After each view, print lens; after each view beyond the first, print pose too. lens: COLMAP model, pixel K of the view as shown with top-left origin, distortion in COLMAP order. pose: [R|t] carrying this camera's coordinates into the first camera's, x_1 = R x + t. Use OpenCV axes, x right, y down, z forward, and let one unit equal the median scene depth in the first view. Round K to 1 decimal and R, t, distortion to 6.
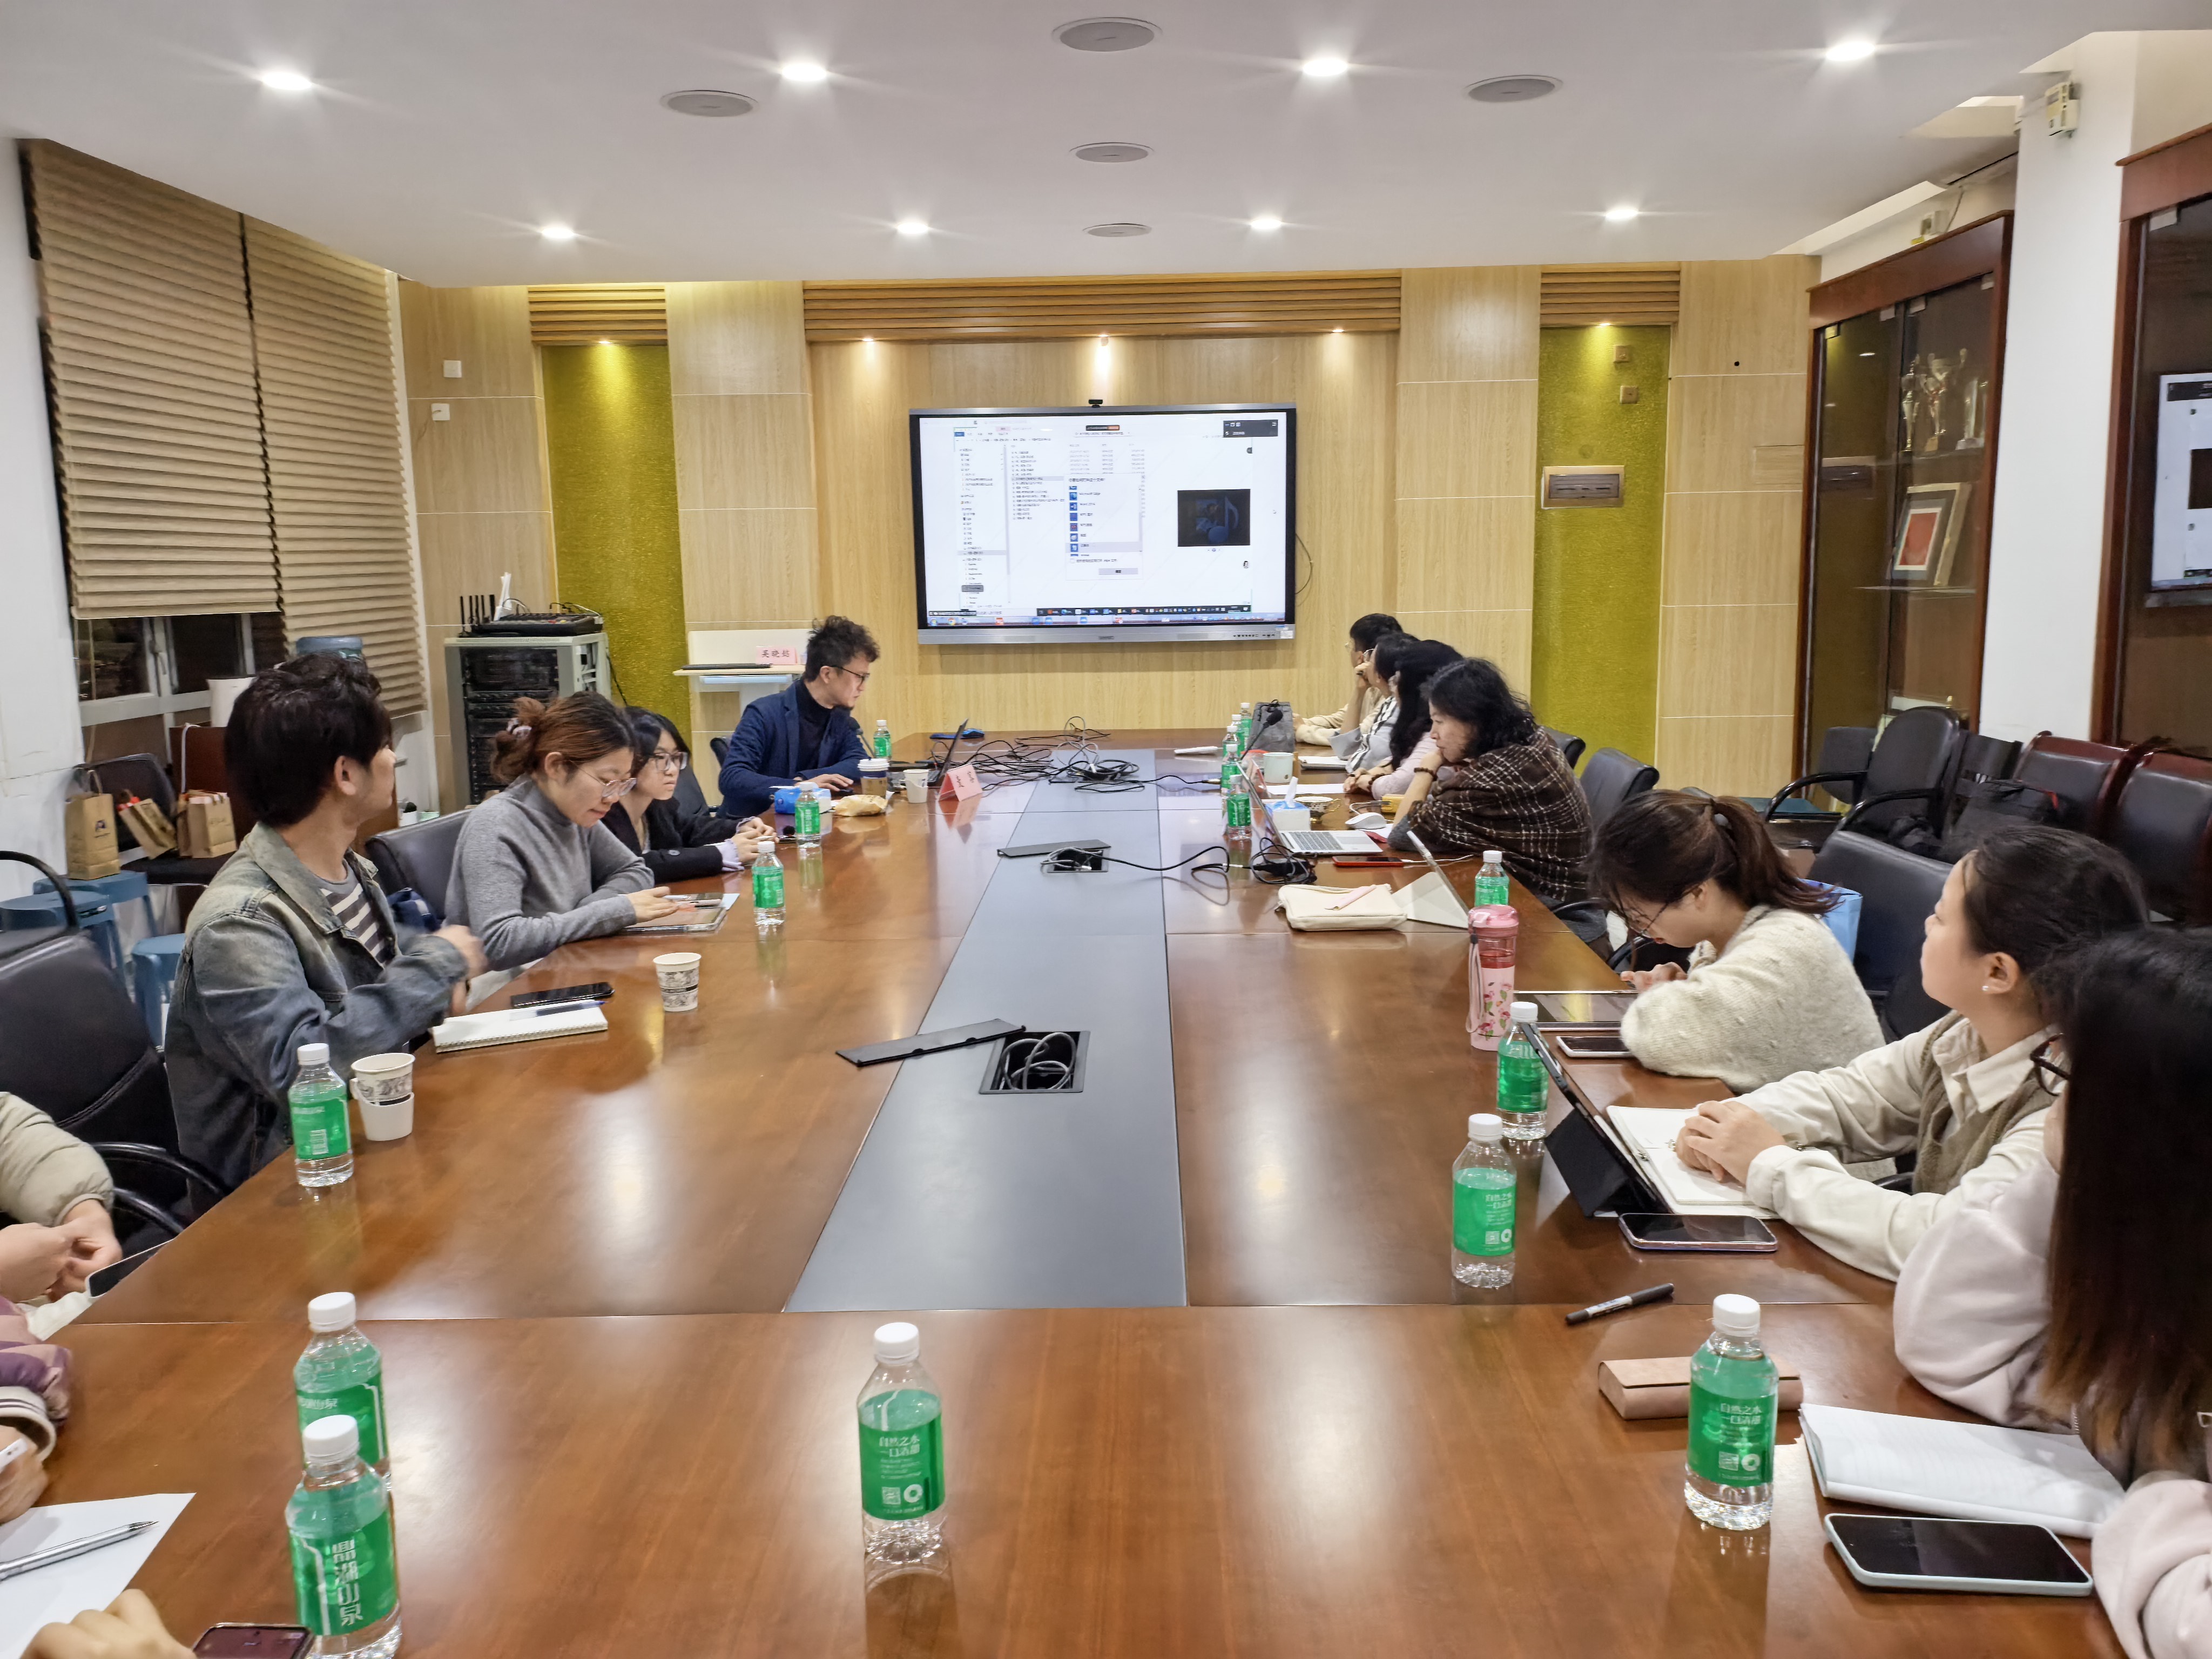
lens RADIAL K [[1640.3, 0, 1117.8], [0, 1640.3, 805.4], [0, 0, 1]] dist [0.038234, -0.070335]
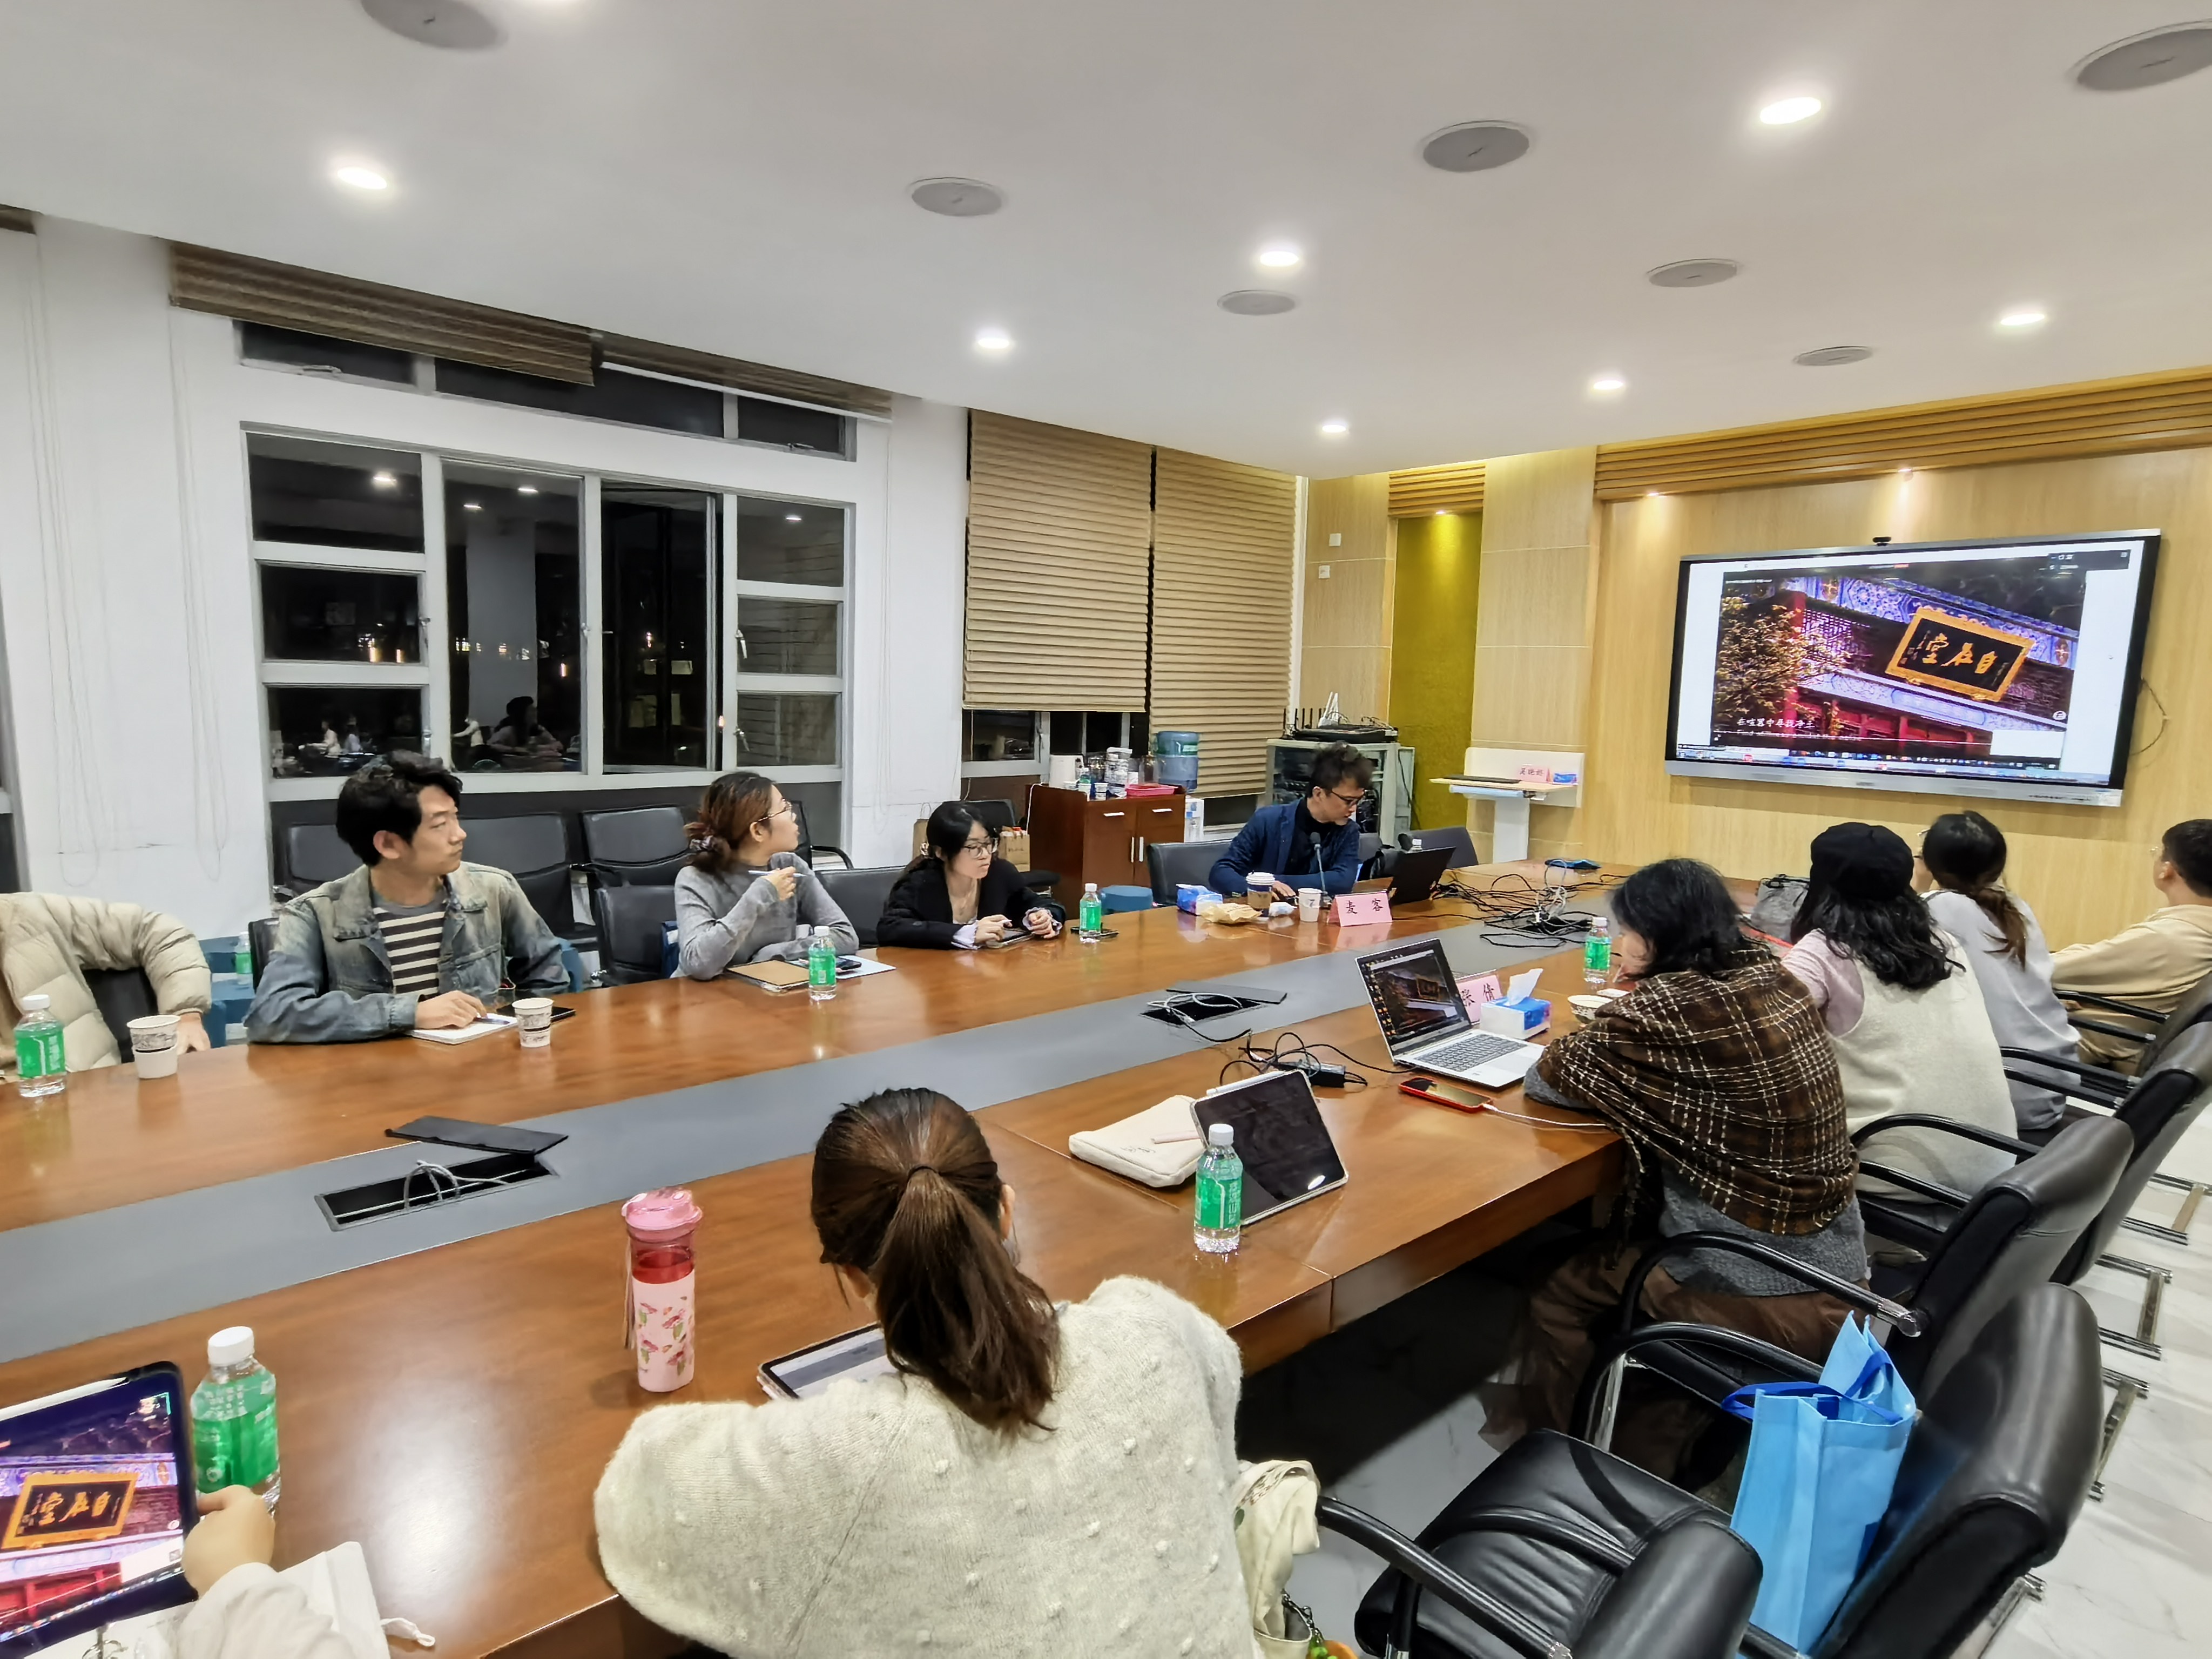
lens RADIAL K [[1231.3, 0, 1112.6], [0, 1231.3, 792.9], [0, 0, 1]] dist [0.020522, 0.000405]
pose [[0.701239, 0.098845, -0.706041, 0.197887], [-0.140538, 0.990075, -0.000972, -0.036000], [0.698937, 0.099908, 0.708170, 0.190171]]
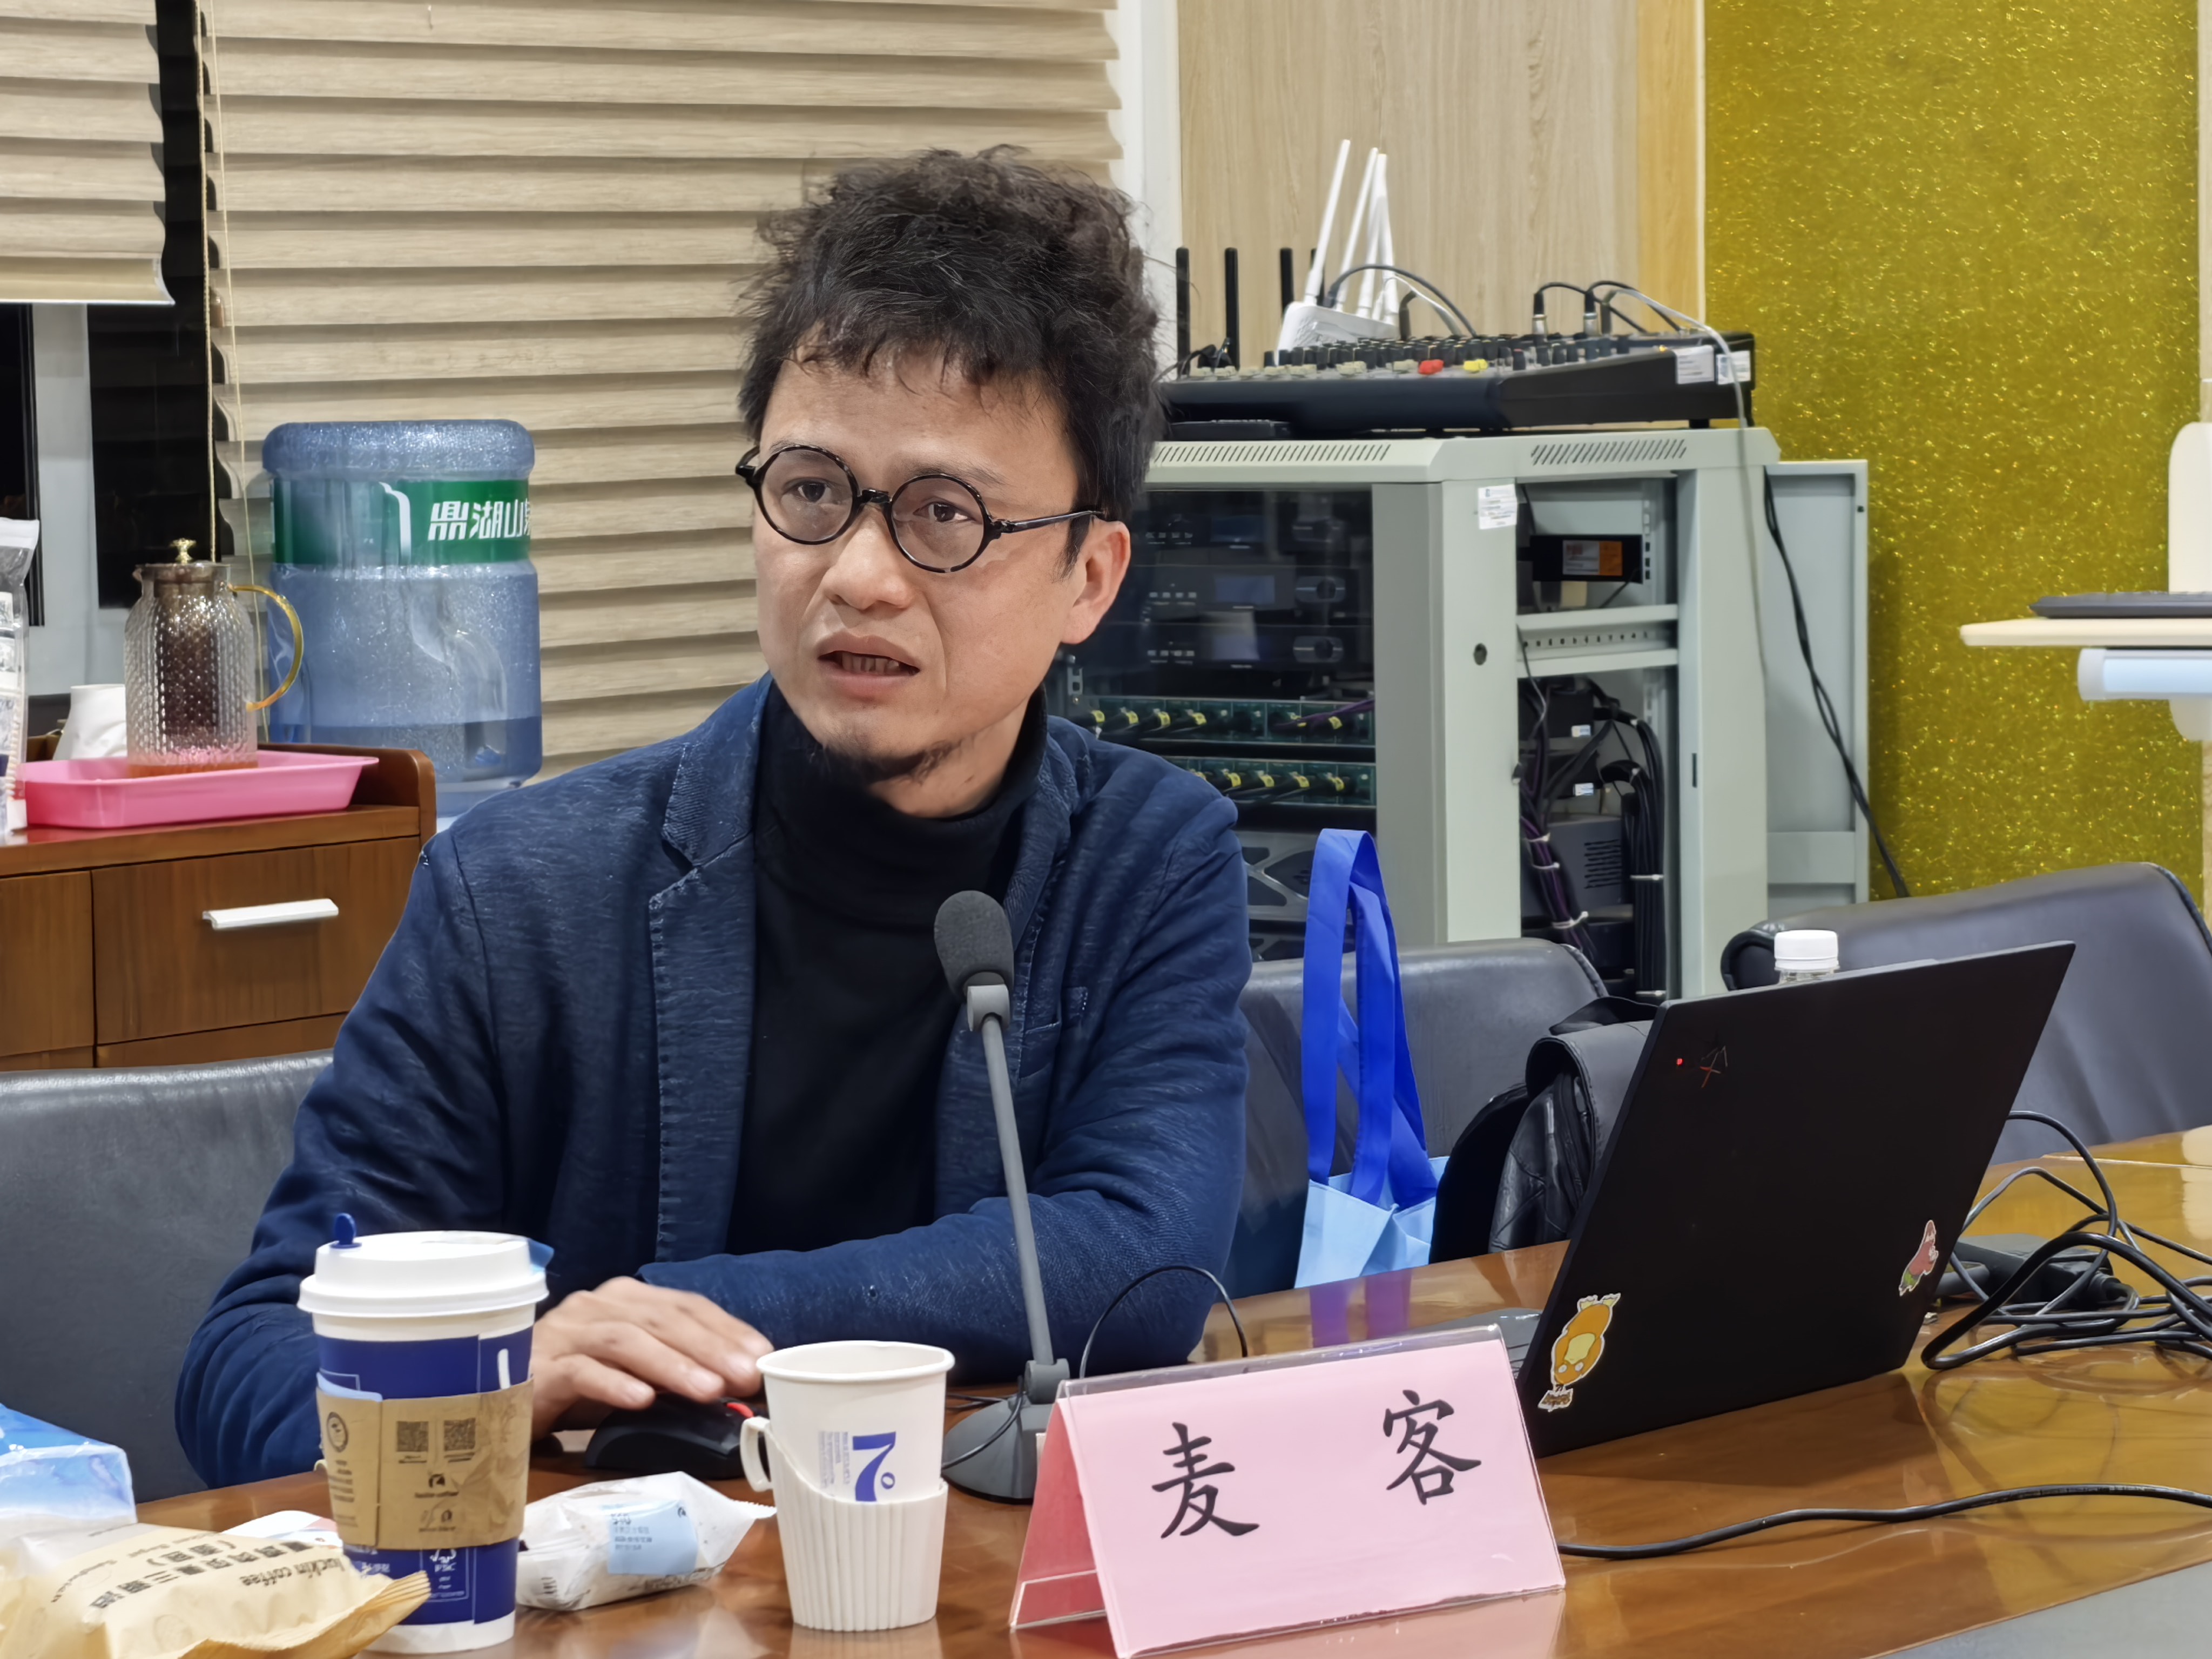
lens RADIAL K [[5955.3, 0, 1106.0], [0, 5955.3, 829.5], [0, 0, 1]] dist [0.083846, 0.191290]
pose [[0.766668, 0.040718, -0.640751, 0.094620], [-0.080464, 0.996212, -0.032969, -0.025388], [0.636982, 0.076834, 0.767040, 0.391875]]
